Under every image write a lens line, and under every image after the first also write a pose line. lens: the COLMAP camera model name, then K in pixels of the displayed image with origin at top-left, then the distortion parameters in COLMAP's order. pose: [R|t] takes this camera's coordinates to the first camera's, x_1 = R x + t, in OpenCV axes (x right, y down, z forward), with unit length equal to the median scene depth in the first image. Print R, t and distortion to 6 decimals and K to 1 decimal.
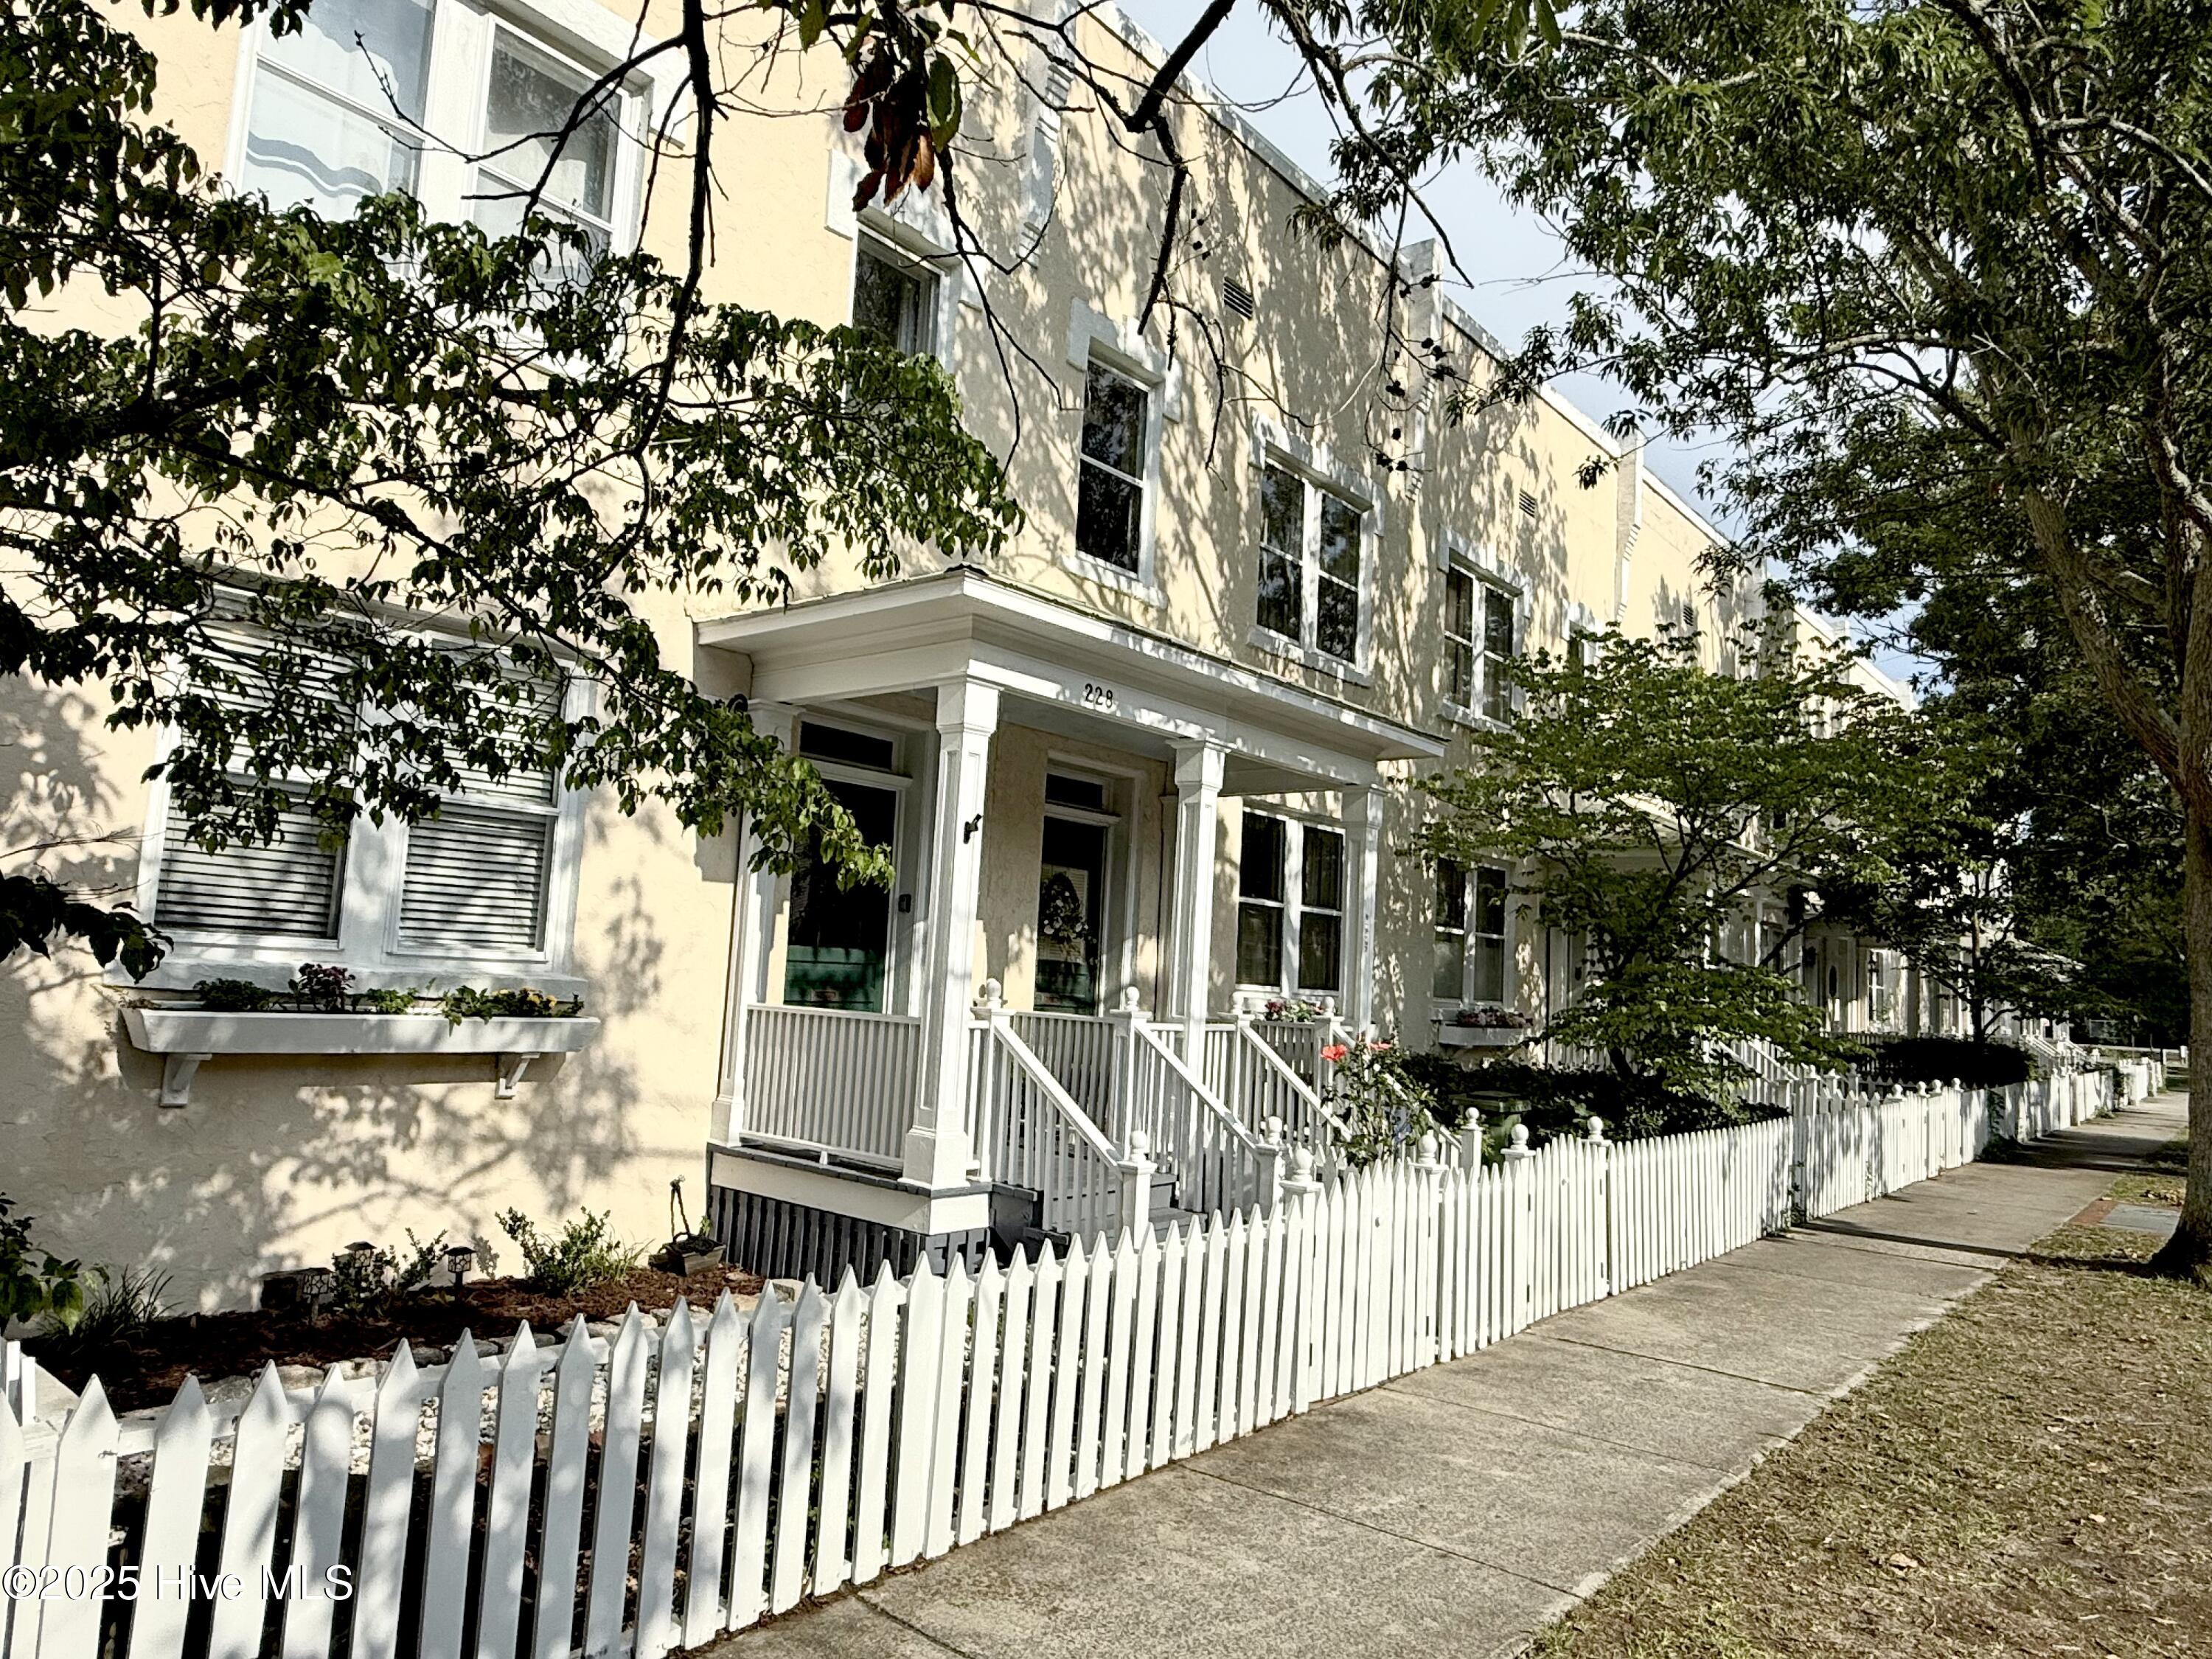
lens RADIAL K [[1348.8, 0, 1102.8], [0, 1348.8, 823.8], [0, 0, 1]] dist [-0.001698, -0.000099]
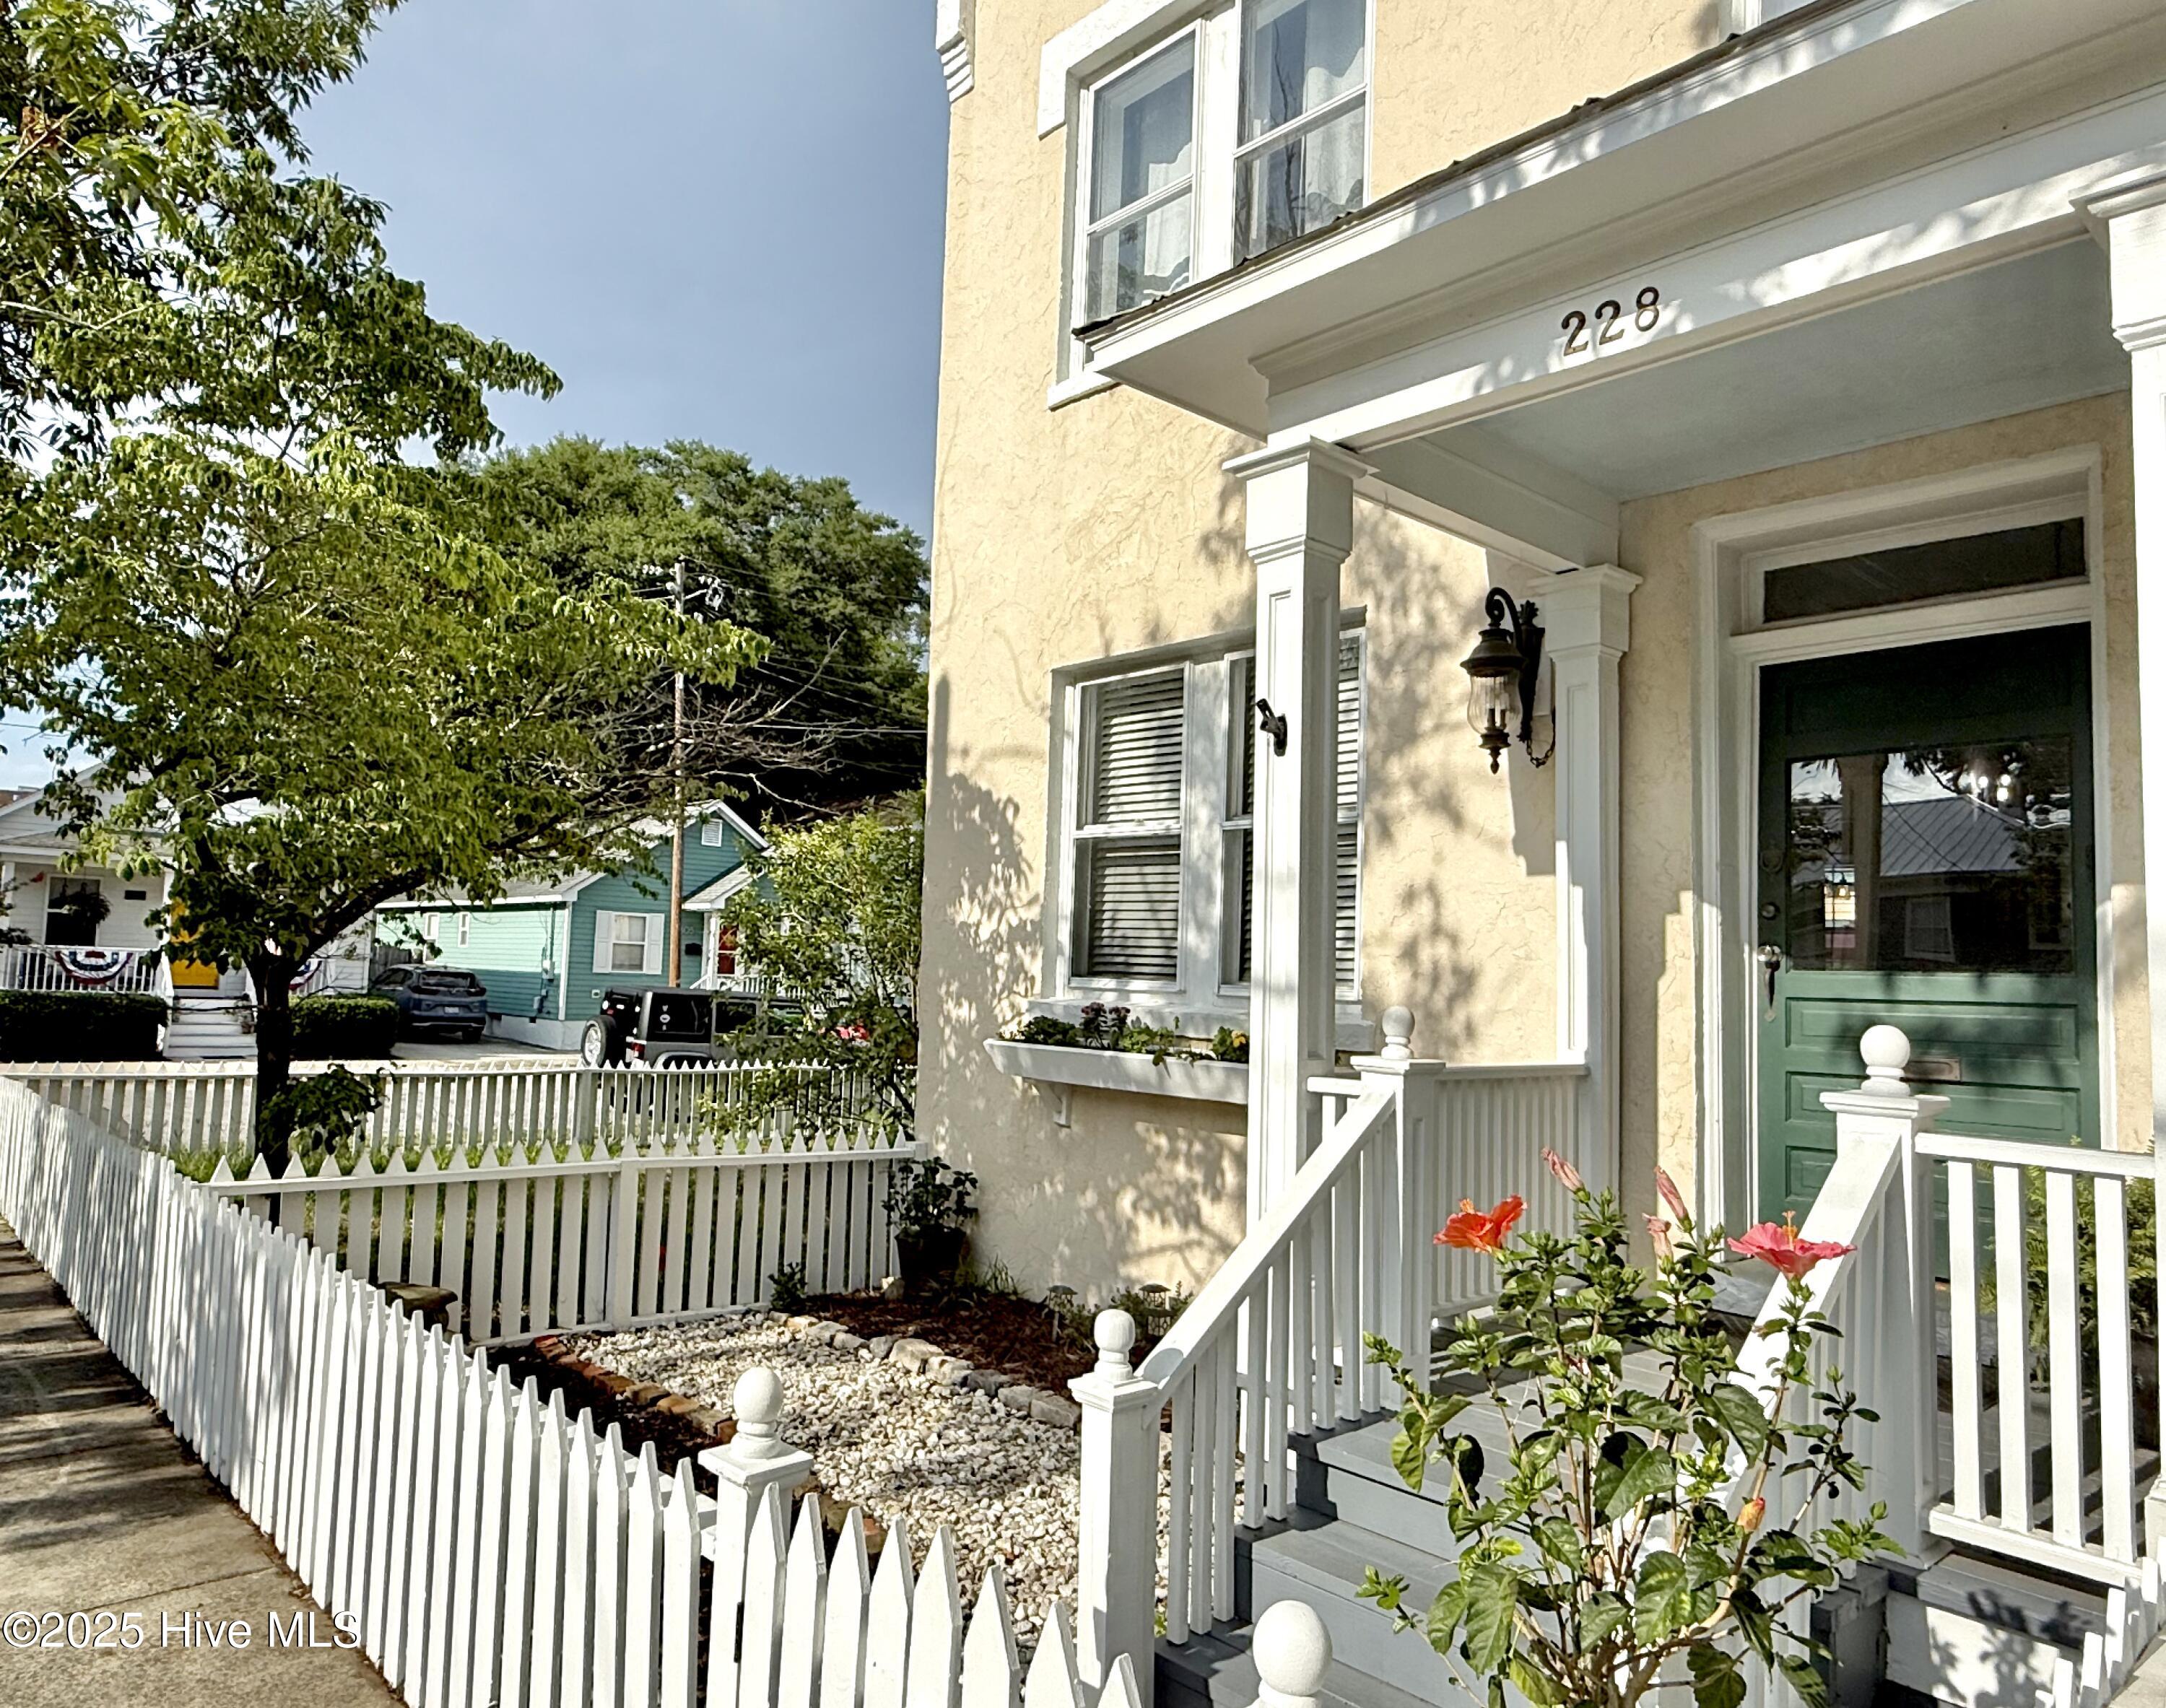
lens RADIAL K [[1474.7, 0, 1079.6], [0, 1474.7, 858.5], [0, 0, 1]] dist [0.006856, 0.002965]
pose [[-0.135358, -0.130268, -0.982196, 0.545981], [0.079173, 0.986727, -0.141780, 0.147693], [0.987628, -0.096954, -0.123248, 1.075795]]
